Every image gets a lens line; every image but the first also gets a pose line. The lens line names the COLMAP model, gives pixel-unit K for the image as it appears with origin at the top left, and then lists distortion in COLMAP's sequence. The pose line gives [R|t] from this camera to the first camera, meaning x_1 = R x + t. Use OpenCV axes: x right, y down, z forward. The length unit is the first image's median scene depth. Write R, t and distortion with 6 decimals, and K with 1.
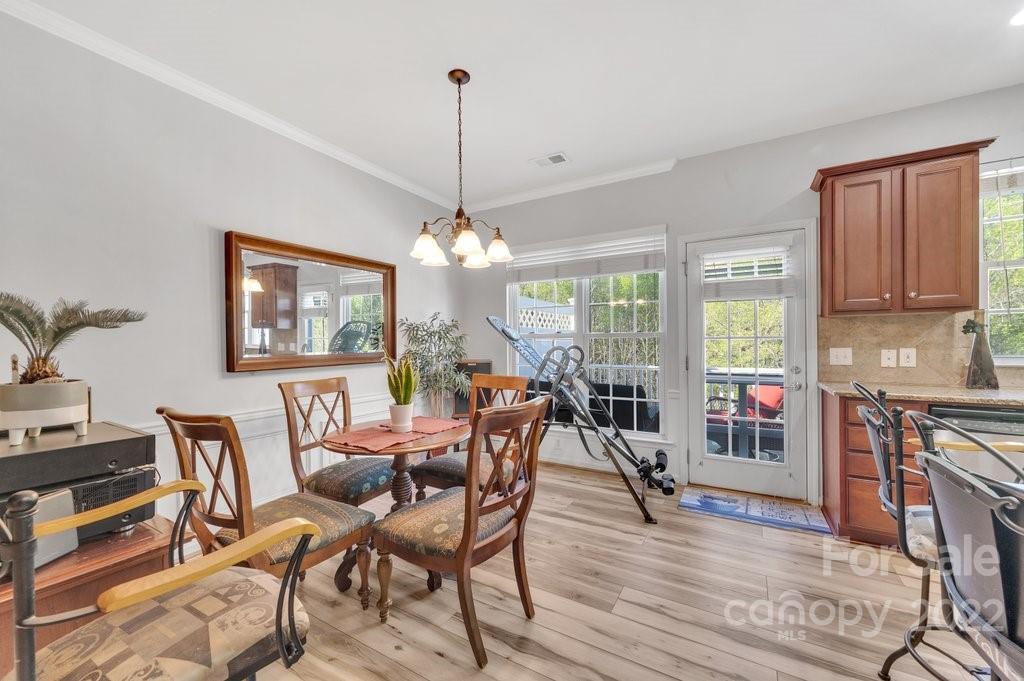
lens RADIAL K [[400.4, 0, 512.0], [0, 400.4, 340.5], [0, 0, 1]] dist [-0.002389, -0.000109]
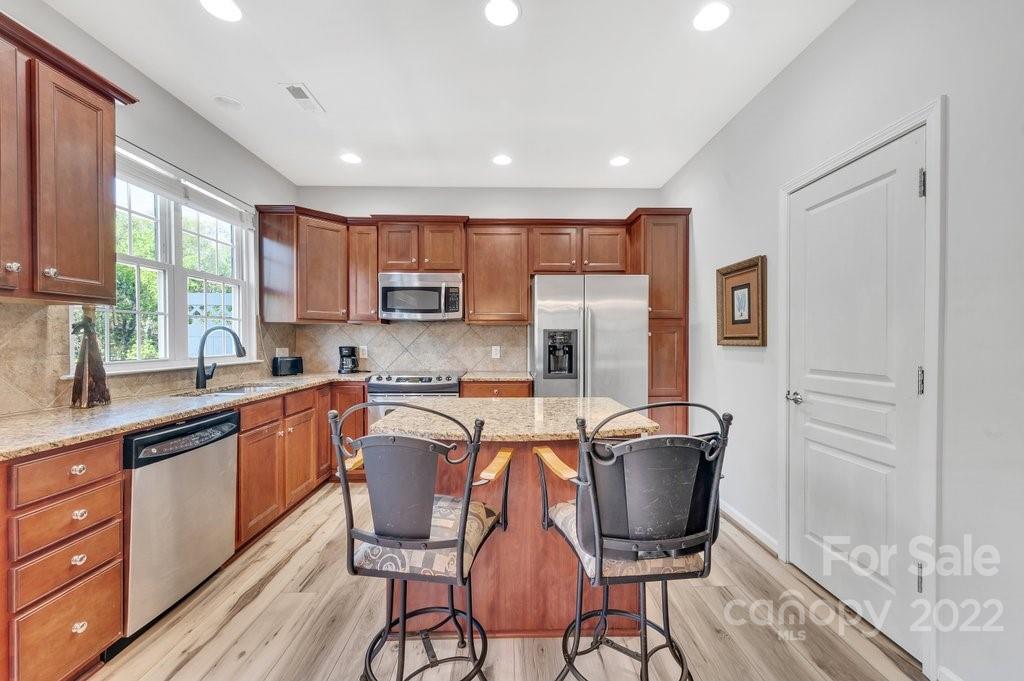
lens RADIAL K [[400.4, 0, 512.0], [0, 400.4, 340.5], [0, 0, 1]] dist [-0.002389, -0.000109]
pose [[-0.522808, 0.003454, 0.852443, 0.088837], [0.005752, 0.999983, -0.000525, -0.001893], [-0.852431, 0.004629, -0.522819, 0.702942]]
